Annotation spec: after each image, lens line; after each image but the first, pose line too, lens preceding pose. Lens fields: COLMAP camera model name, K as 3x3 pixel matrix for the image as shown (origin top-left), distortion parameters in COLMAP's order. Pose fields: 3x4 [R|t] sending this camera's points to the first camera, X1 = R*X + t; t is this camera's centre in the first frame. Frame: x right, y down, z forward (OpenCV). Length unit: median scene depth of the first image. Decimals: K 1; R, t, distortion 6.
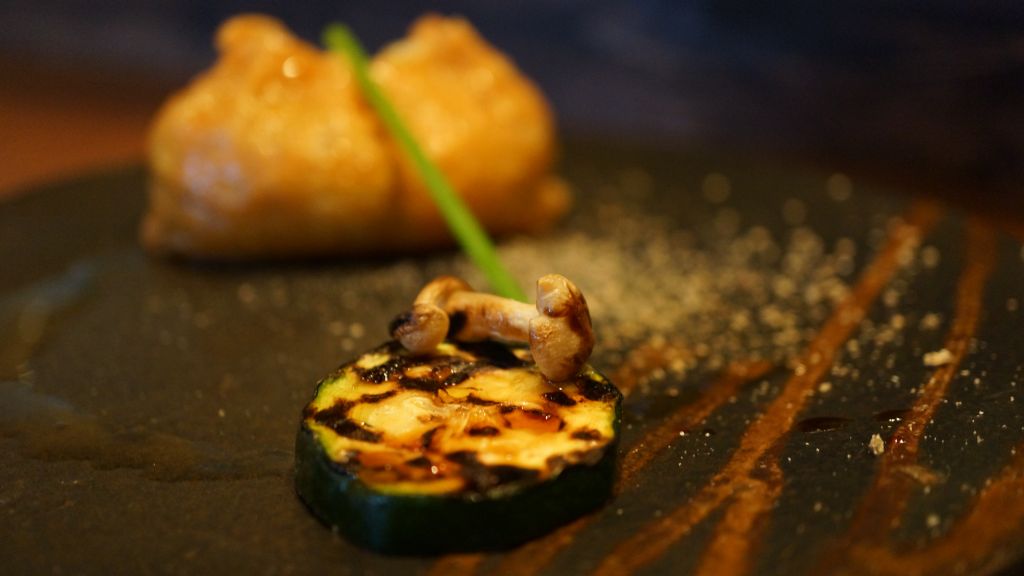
lens RADIAL K [[1320.0, 0, 508.5], [0, 1320.0, 289.3], [0, 0, 1]] dist [-0.000965, 0.000000]
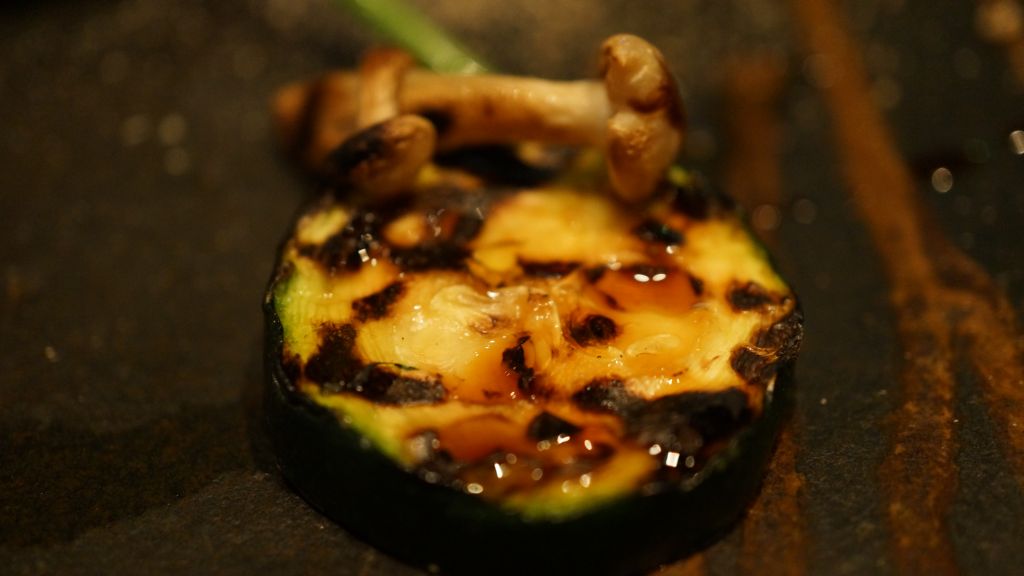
lens RADIAL K [[1320.0, 0, 512.6], [0, 1320.0, 286.5], [0, 0, 1]] dist [-0.000965, 0.000000]
pose [[0.912964, -0.253115, 0.320045, -0.236045], [0.129539, 0.923565, 0.360898, -0.131902], [-0.386931, -0.288029, 0.875970, 0.472088]]
